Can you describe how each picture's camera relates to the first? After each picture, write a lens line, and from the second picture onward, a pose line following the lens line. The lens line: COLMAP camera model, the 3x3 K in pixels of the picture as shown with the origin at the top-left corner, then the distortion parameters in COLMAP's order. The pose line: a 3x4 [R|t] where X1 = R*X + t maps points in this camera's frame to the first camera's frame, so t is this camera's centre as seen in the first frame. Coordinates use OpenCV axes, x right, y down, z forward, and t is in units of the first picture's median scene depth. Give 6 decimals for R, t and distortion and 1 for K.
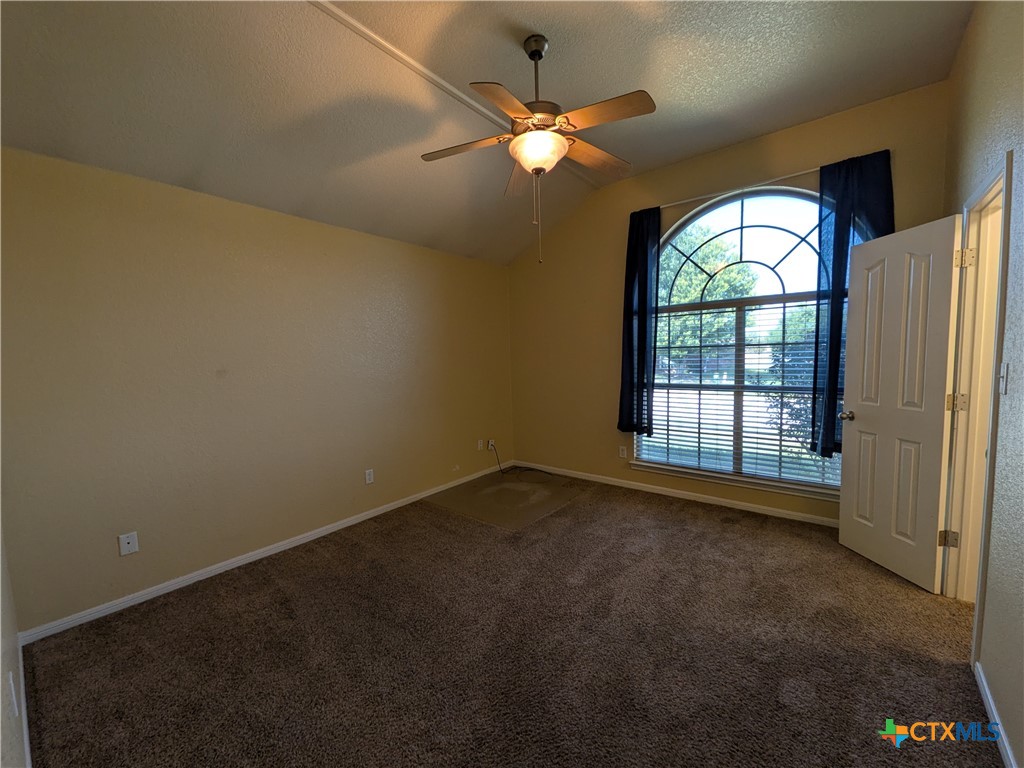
lens RADIAL K [[405.0, 0, 515.3], [0, 405.0, 383.4], [0, 0, 1]] dist [0.010776, -0.003280]
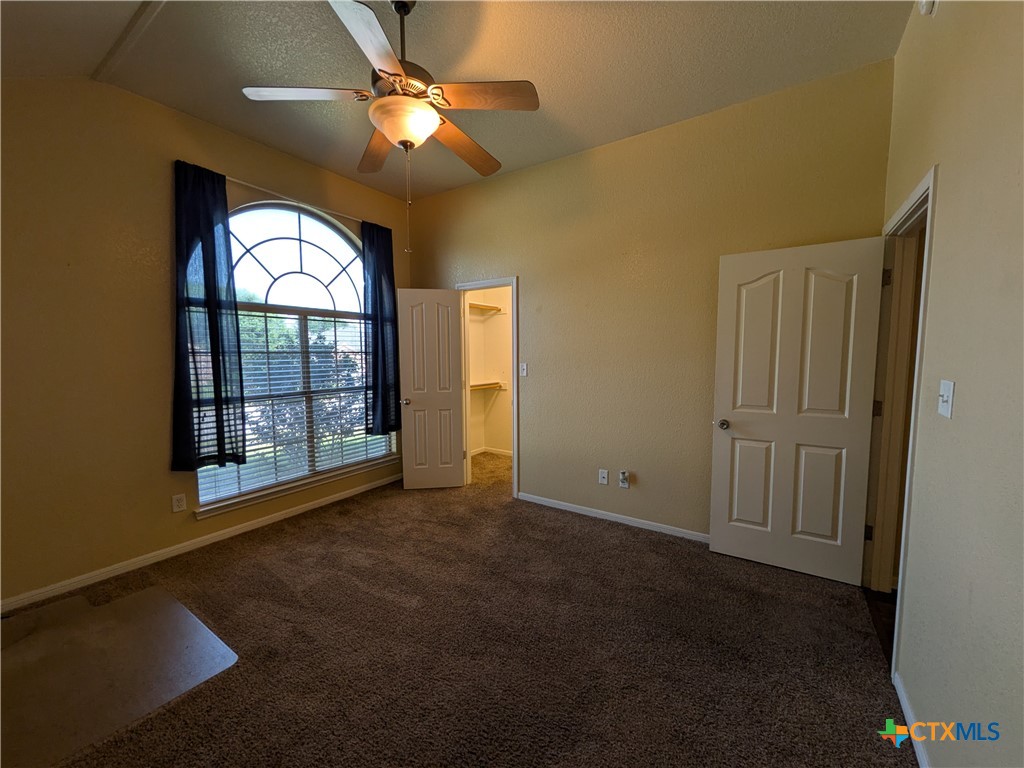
lens RADIAL K [[405.0, 0, 508.4], [0, 405.0, 387.7], [0, 0, 1]] dist [0.010776, -0.003280]
pose [[-0.081225, -0.055835, 0.995131, -0.615050], [0.081068, 0.994751, 0.062431, -0.030825], [-0.993393, 0.085744, -0.076272, 0.654176]]
